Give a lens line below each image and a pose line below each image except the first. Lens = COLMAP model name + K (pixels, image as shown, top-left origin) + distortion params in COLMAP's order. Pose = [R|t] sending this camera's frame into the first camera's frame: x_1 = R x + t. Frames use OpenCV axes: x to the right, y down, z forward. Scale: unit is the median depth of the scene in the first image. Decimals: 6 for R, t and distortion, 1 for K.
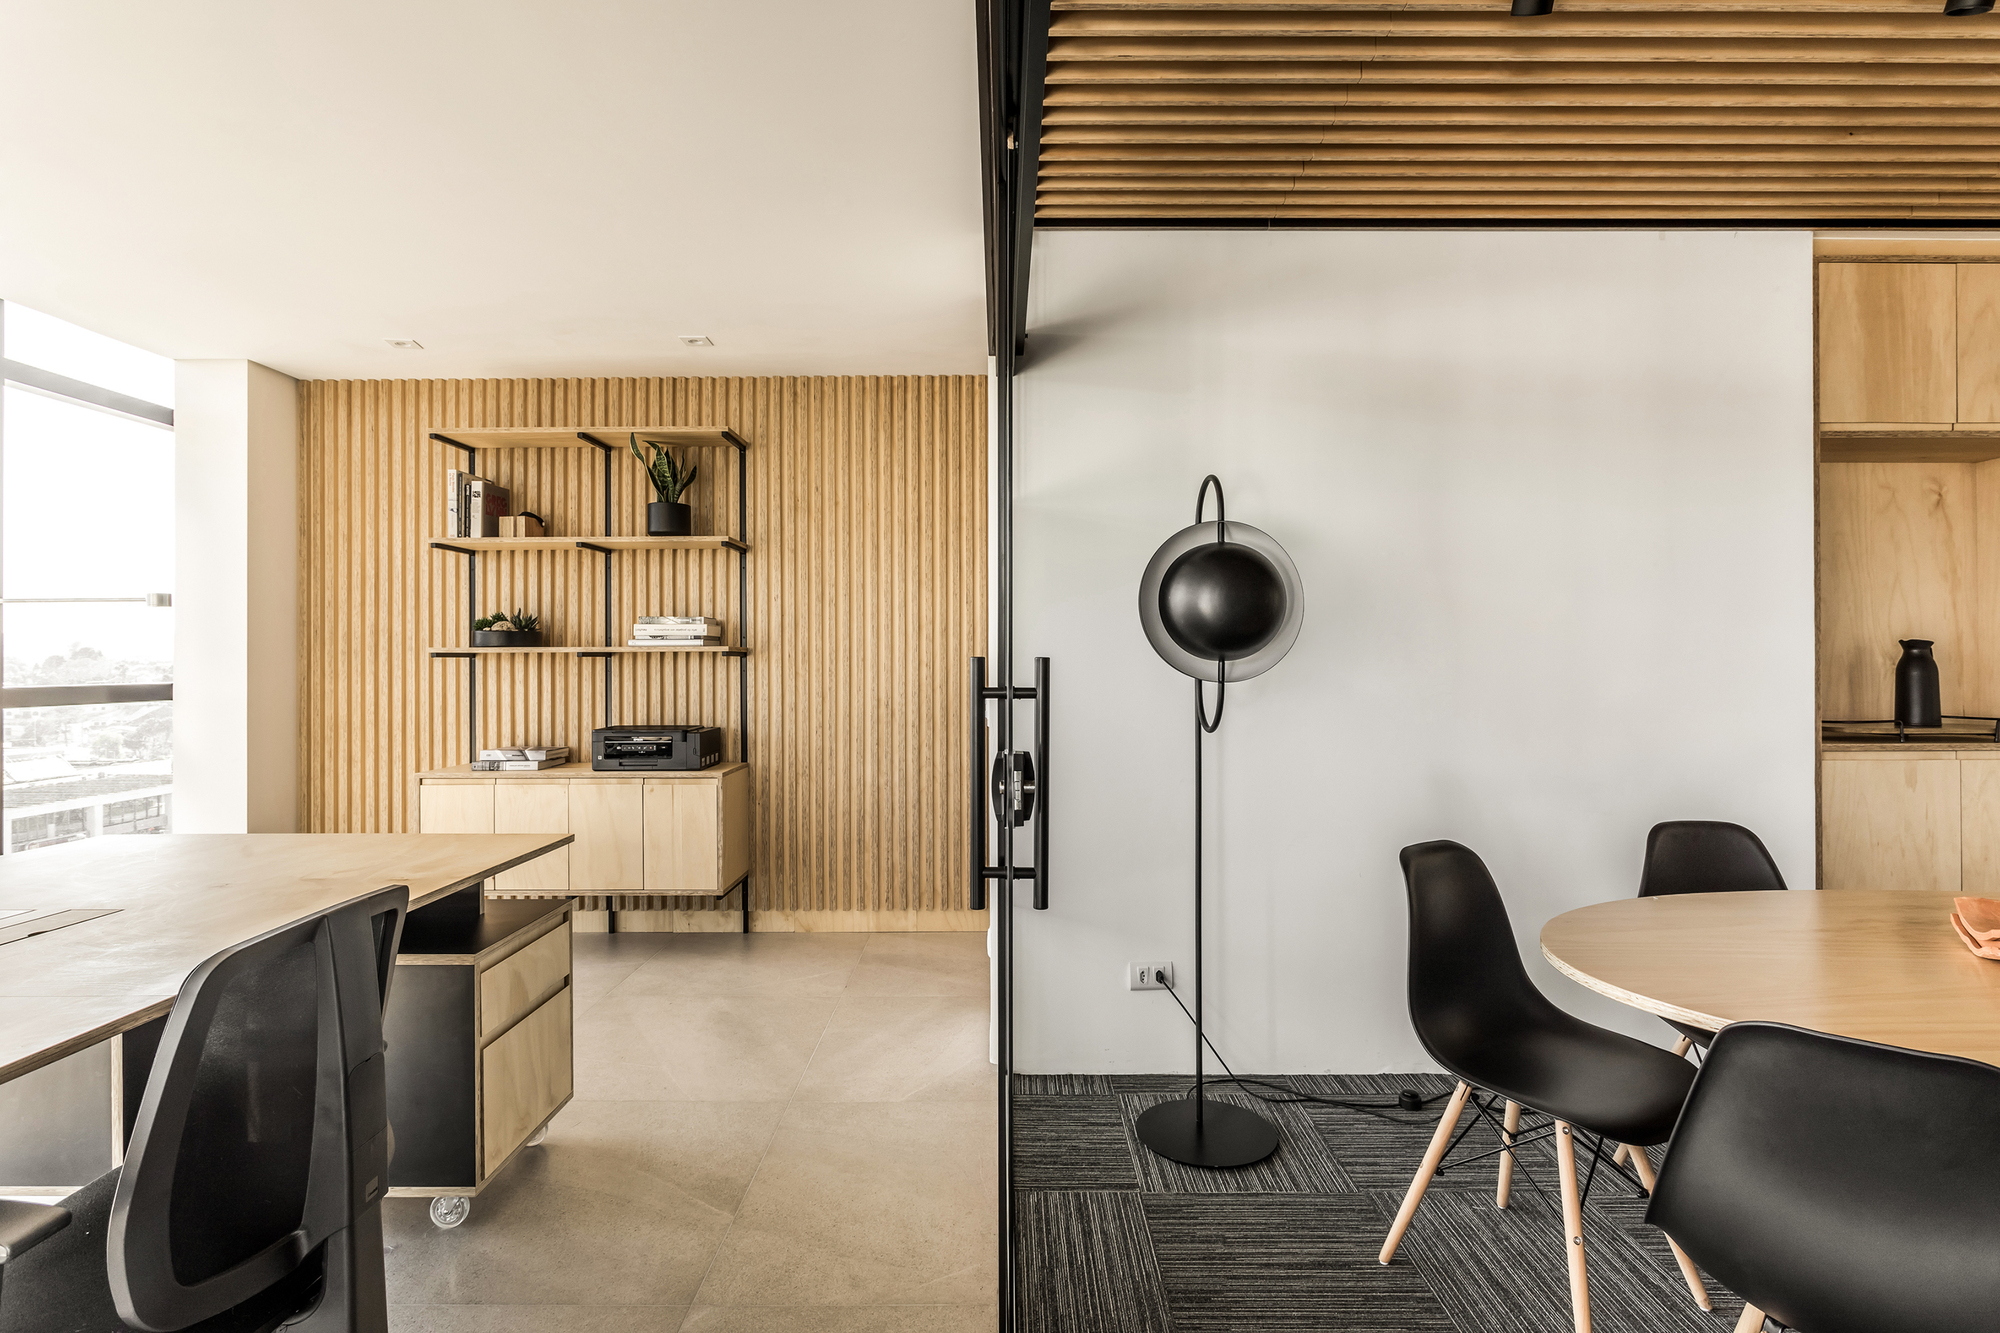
lens RADIAL K [[1009.3, 0, 1000.0], [0, 1009.3, 666.5], [0, 0, 1]] dist [0.001840, 0.000713]
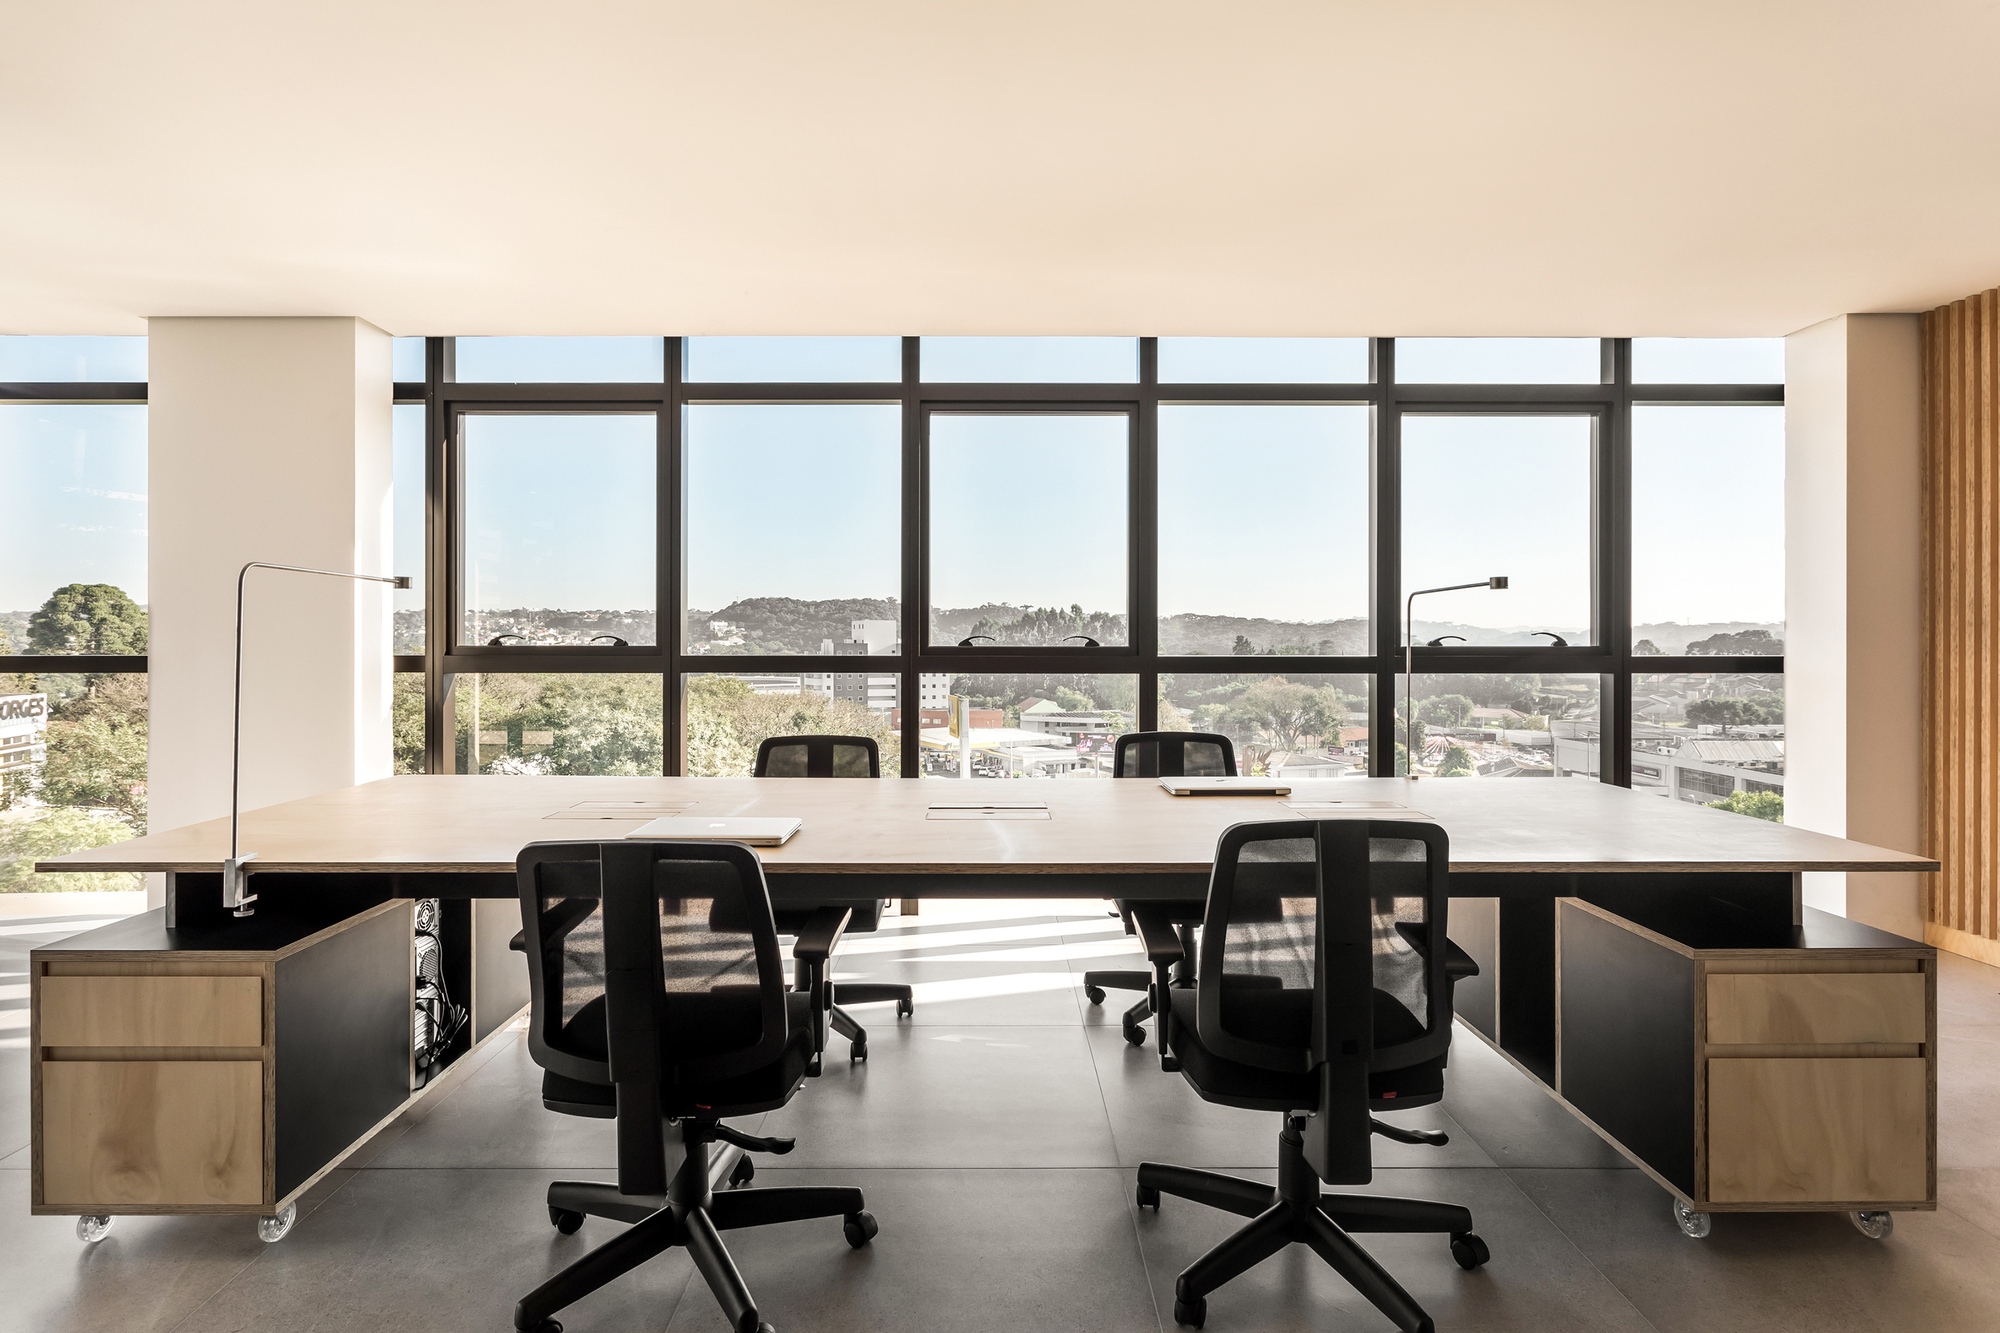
lens RADIAL K [[1107.6, 0, 1014.2], [0, 1107.6, 649.2], [0, 0, 1]] dist [0.001354, 0.000714]
pose [[0.021565, 0.010258, -0.999715, 0.366865], [-0.004719, 0.999937, 0.010158, 0.002874], [0.999756, 0.004499, 0.021612, 0.277434]]
